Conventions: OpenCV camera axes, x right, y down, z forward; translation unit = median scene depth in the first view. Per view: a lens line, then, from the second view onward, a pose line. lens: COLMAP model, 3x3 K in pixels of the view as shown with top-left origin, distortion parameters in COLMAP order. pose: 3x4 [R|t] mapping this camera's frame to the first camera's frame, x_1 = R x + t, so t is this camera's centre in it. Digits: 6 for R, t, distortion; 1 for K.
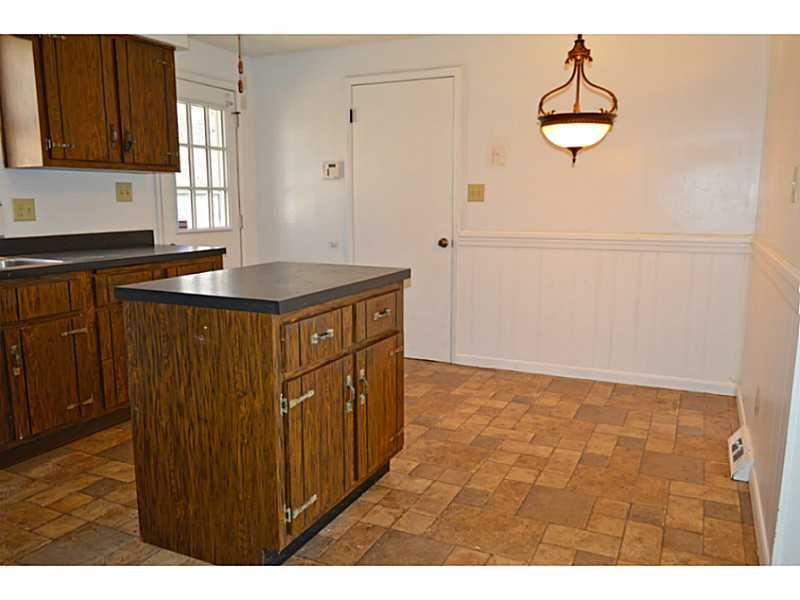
lens RADIAL K [[631.5, 0, 400.0], [0, 631.5, 300.0], [0, 0, 1]] dist [-0.013759, 0.003515]
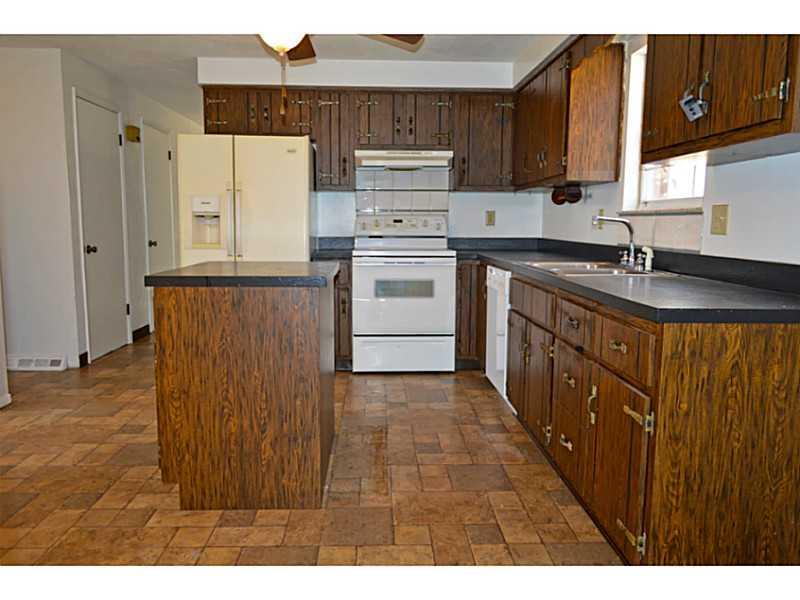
lens RADIAL K [[631.5, 0, 400.0], [0, 631.5, 300.0], [0, 0, 1]] dist [-0.013759, 0.003515]
pose [[-0.884884, 0.046297, -0.463506, 0.108734], [-0.086595, 0.961353, 0.261344, -0.269779], [0.457692, 0.271397, -0.846677, 1.871313]]
